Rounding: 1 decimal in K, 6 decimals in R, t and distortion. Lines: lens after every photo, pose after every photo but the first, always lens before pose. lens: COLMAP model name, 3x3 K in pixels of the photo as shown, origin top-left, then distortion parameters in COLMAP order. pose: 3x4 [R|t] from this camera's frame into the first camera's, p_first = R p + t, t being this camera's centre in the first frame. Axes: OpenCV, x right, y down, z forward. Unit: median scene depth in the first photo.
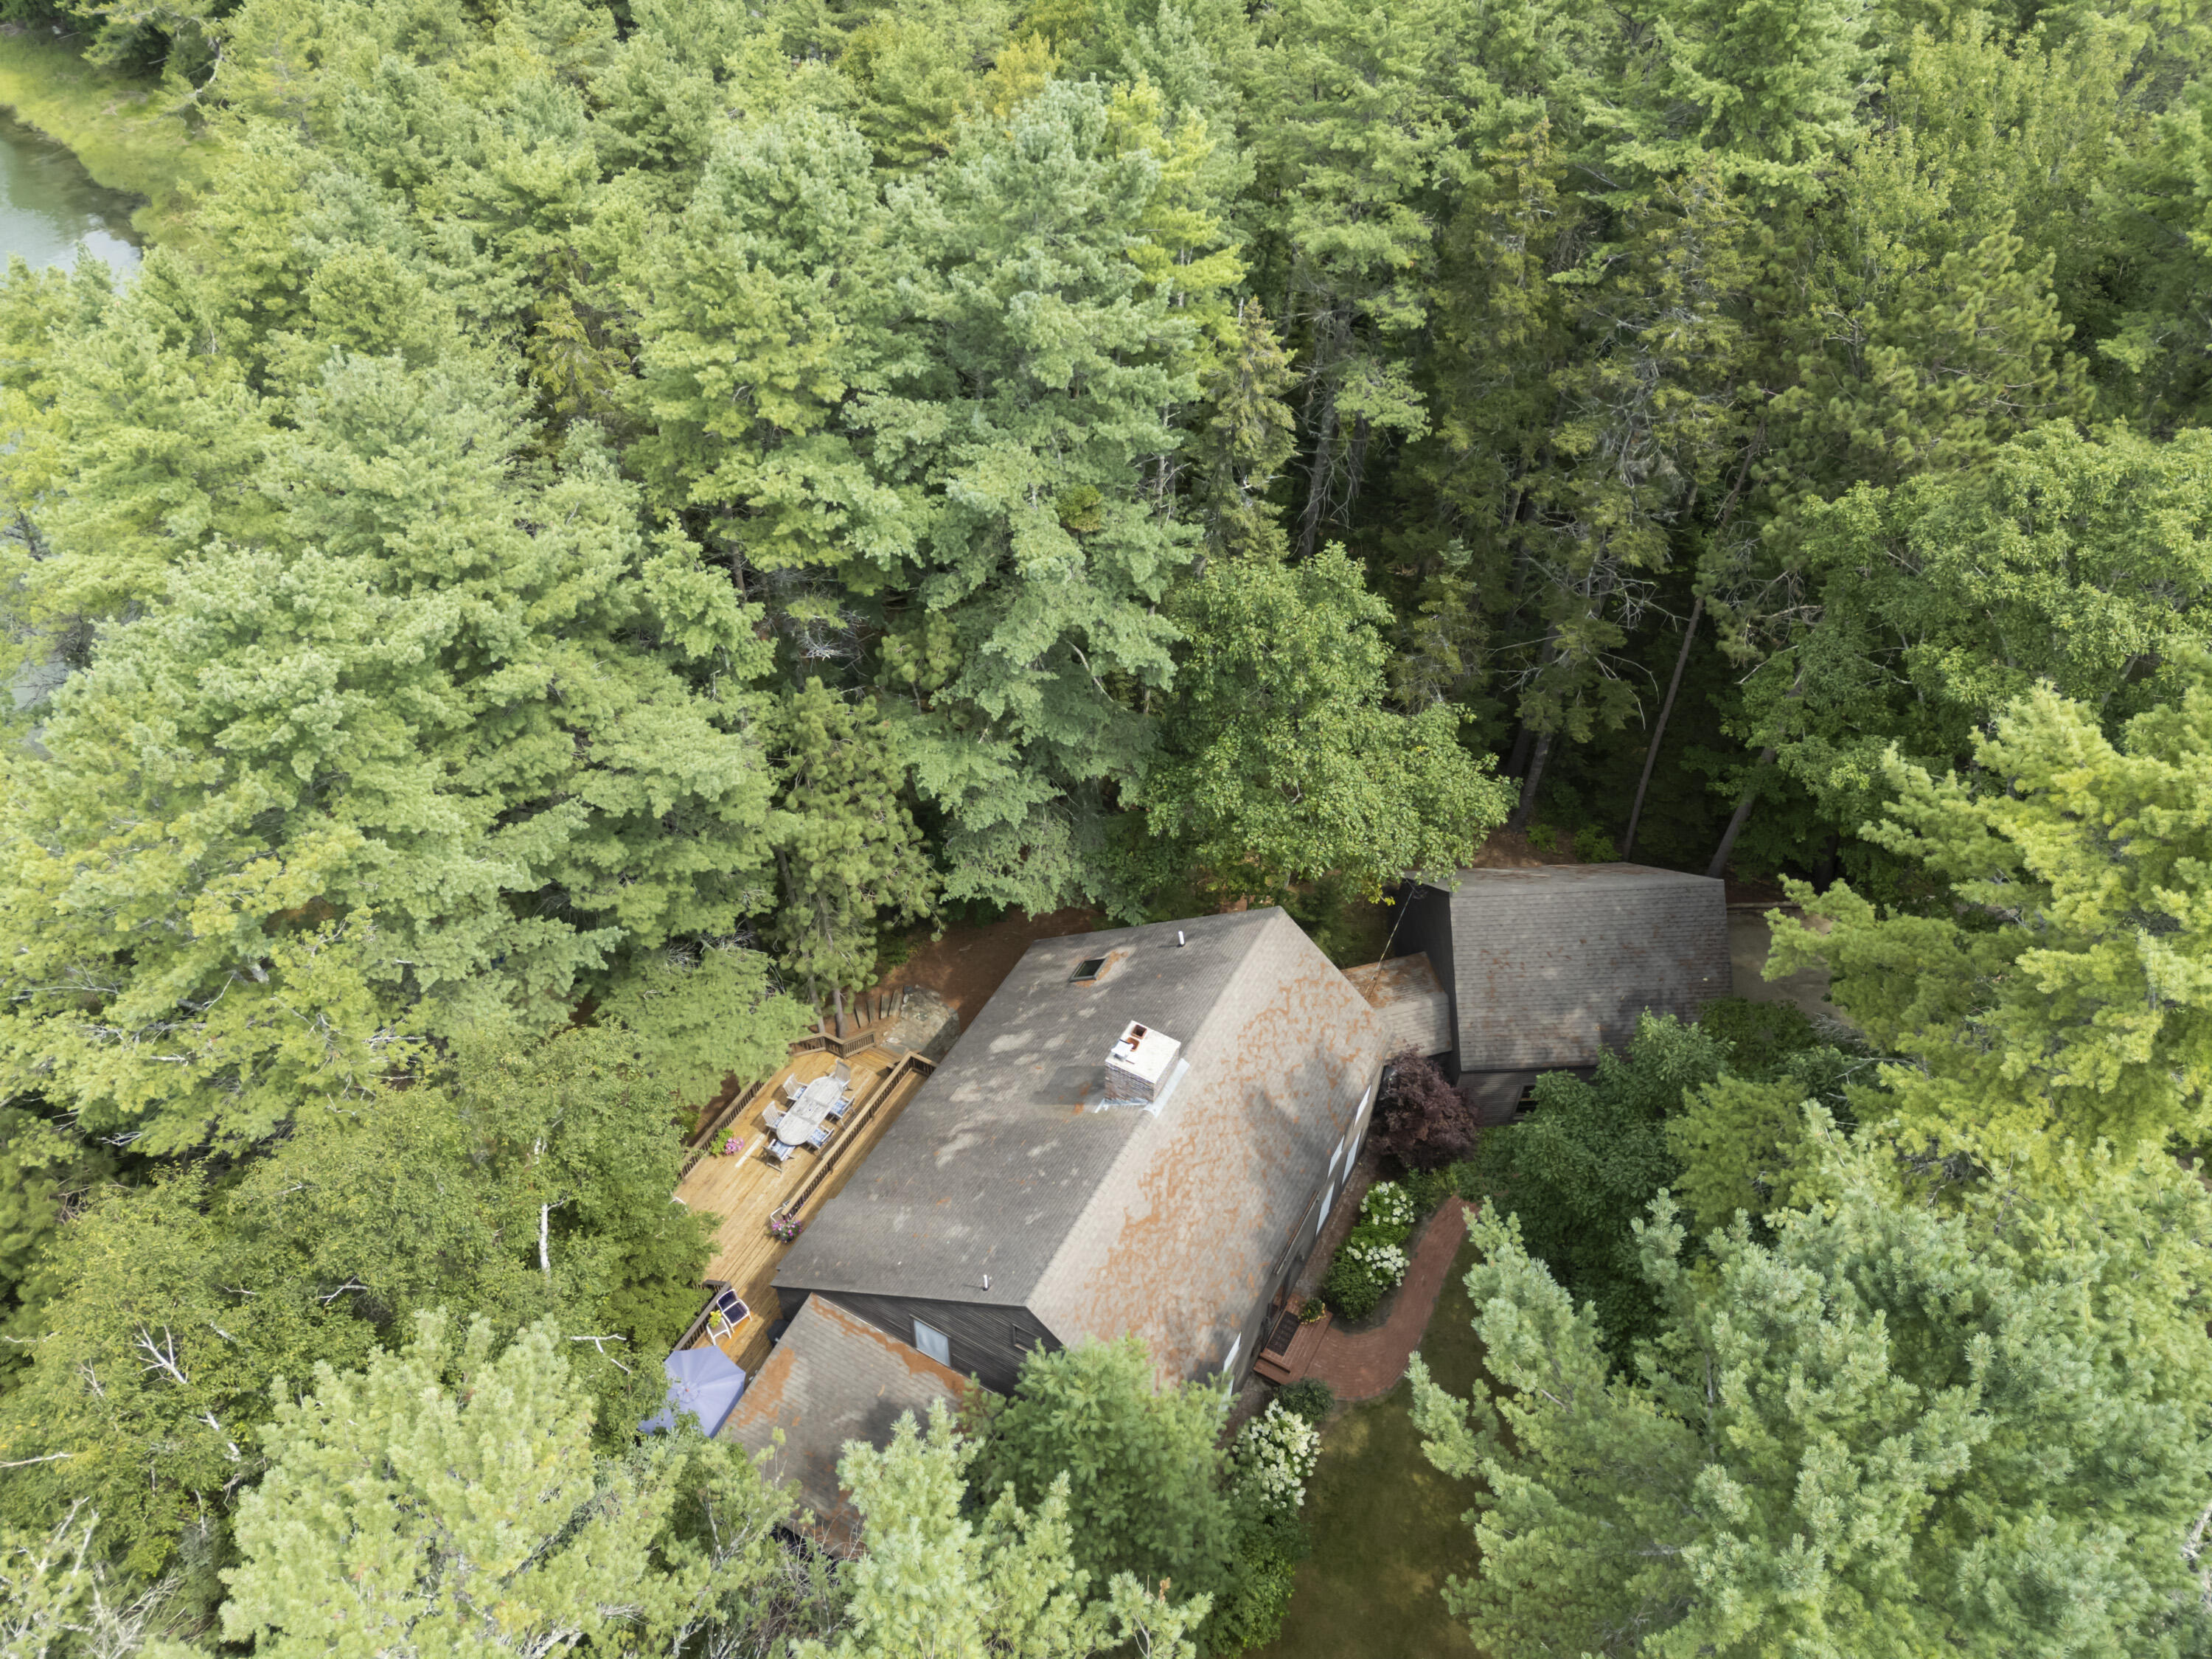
lens RADIAL K [[1657.9, 0, 1114.4], [0, 1657.9, 829.3], [0, 0, 1]] dist [0.048719, -0.048433]
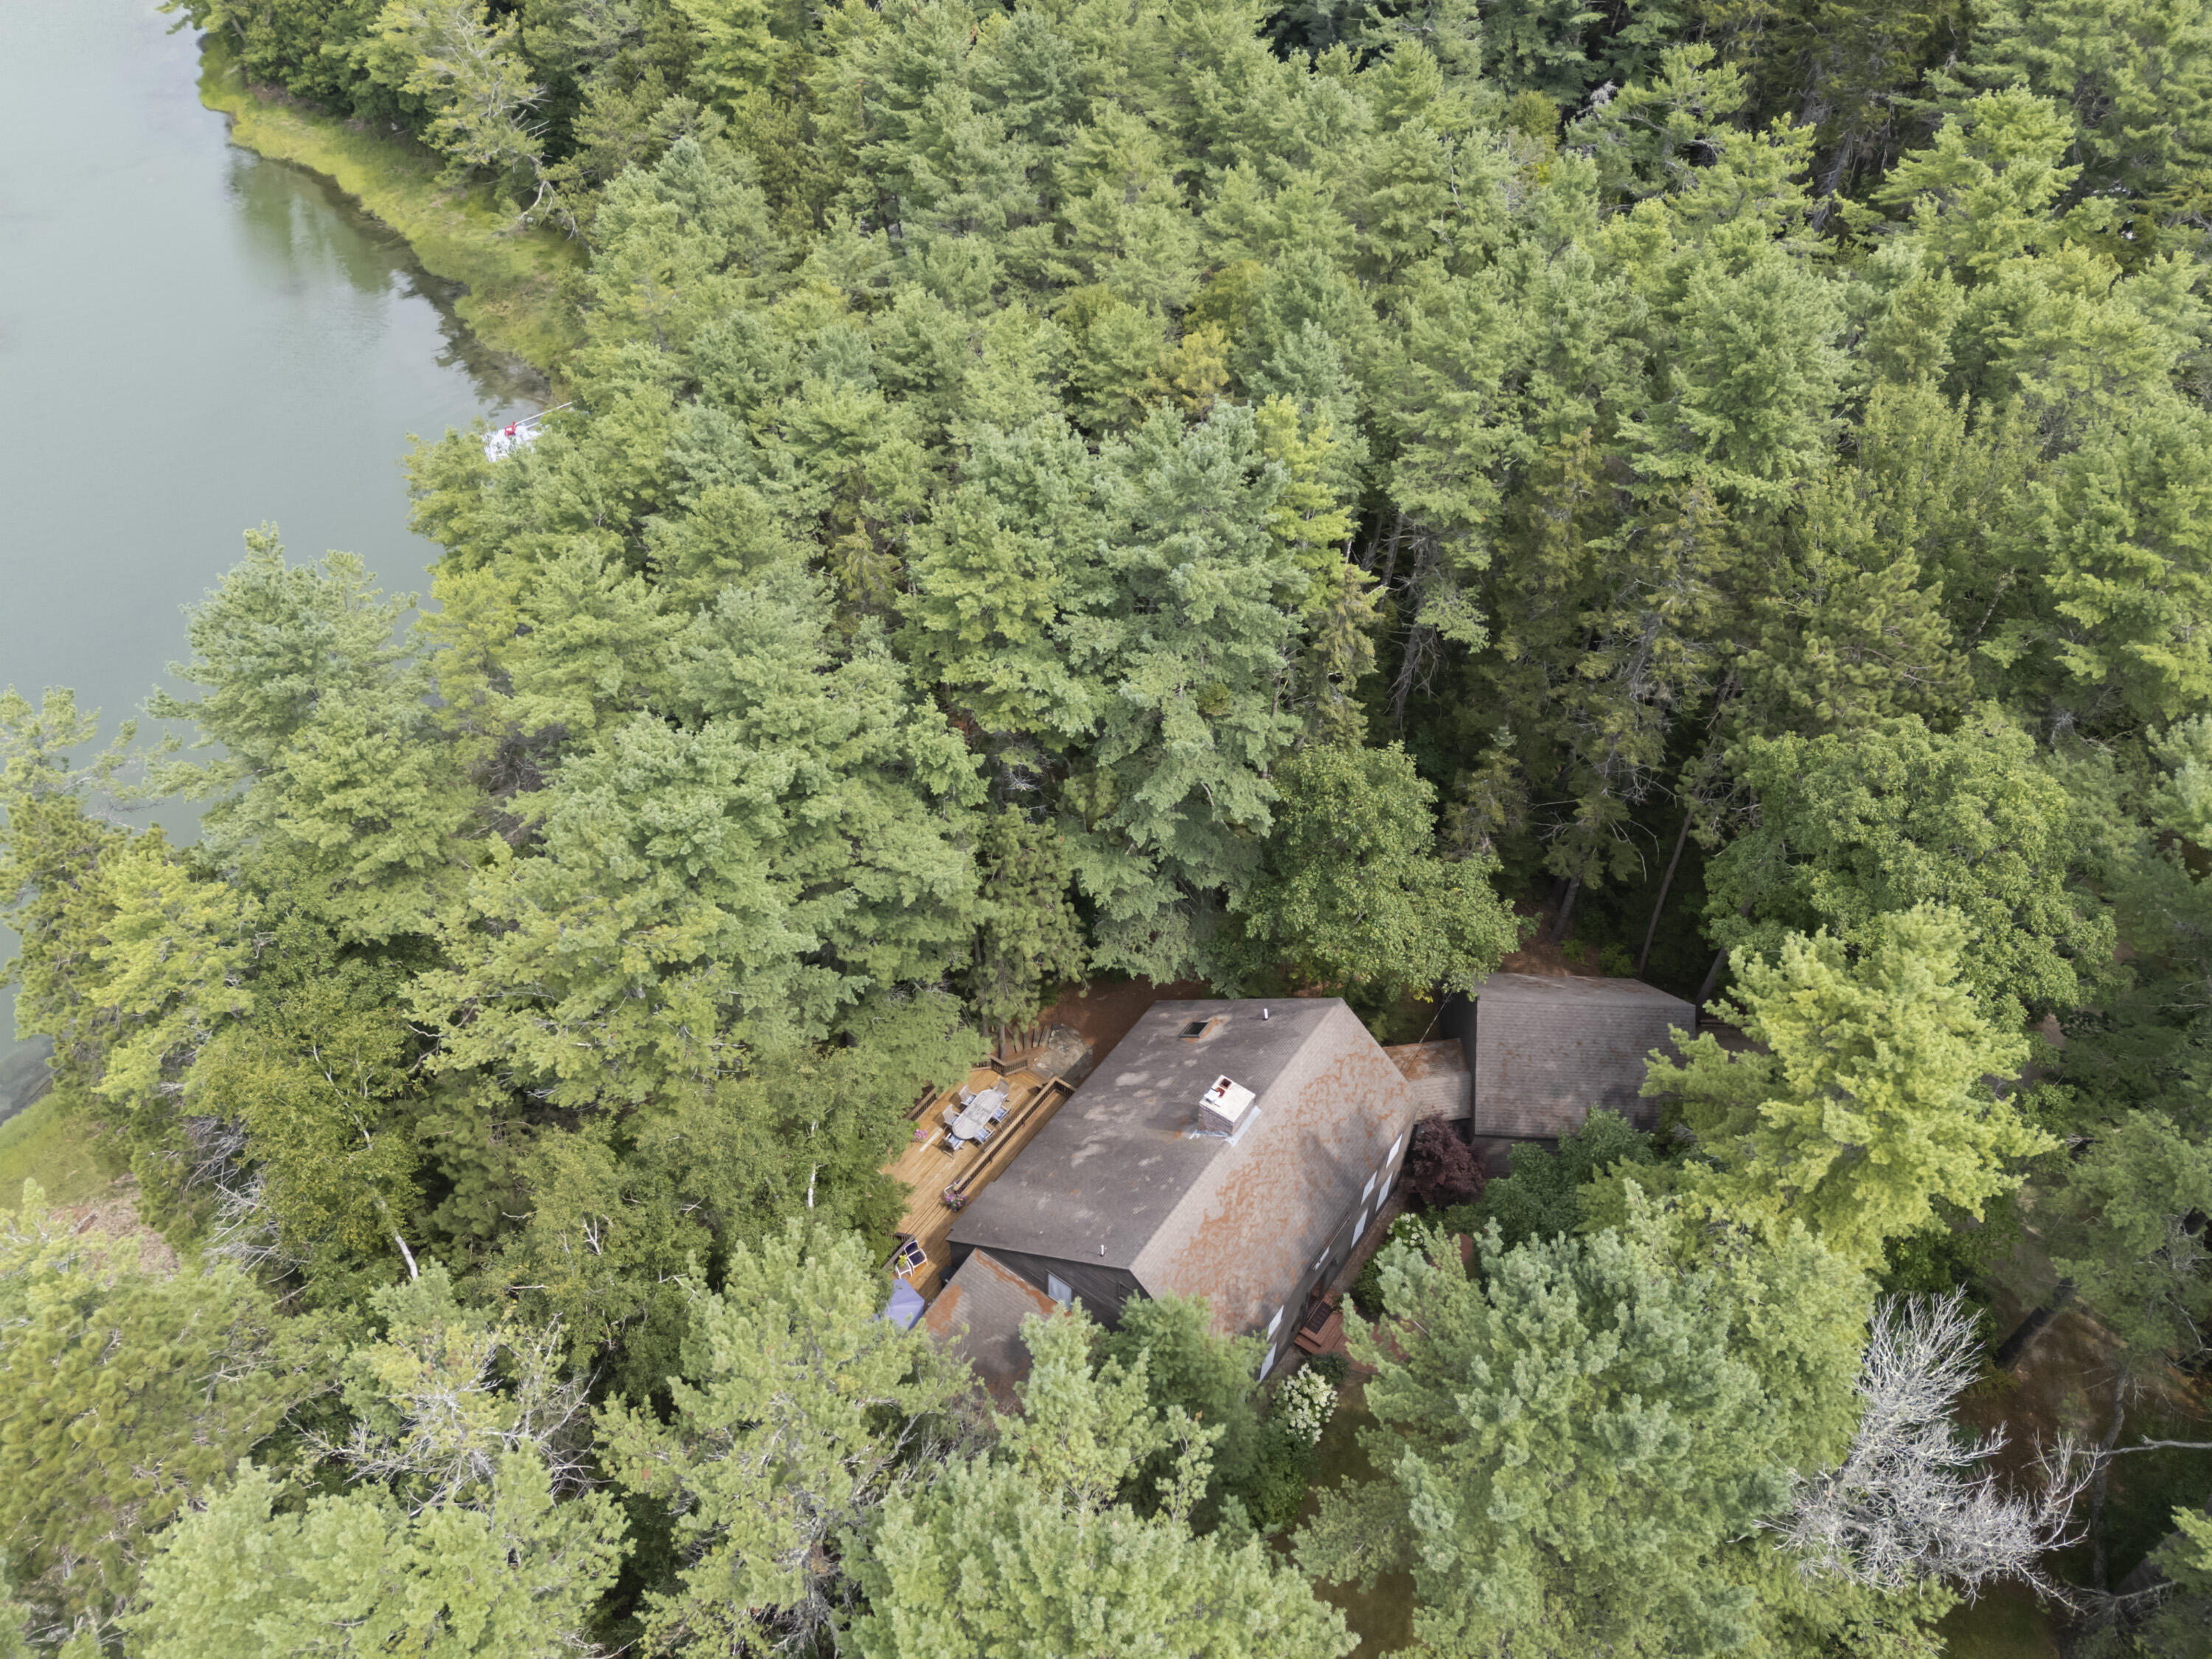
lens RADIAL K [[1657.9, 0, 1102.3], [0, 1657.9, 824.8], [0, 0, 1]] dist [0.048719, -0.048433]
pose [[0.992739, 0.081527, -0.088451, 0.017272], [-0.082476, 0.996568, -0.007120, -0.074243], [0.087567, 0.014364, 0.996055, -0.388243]]
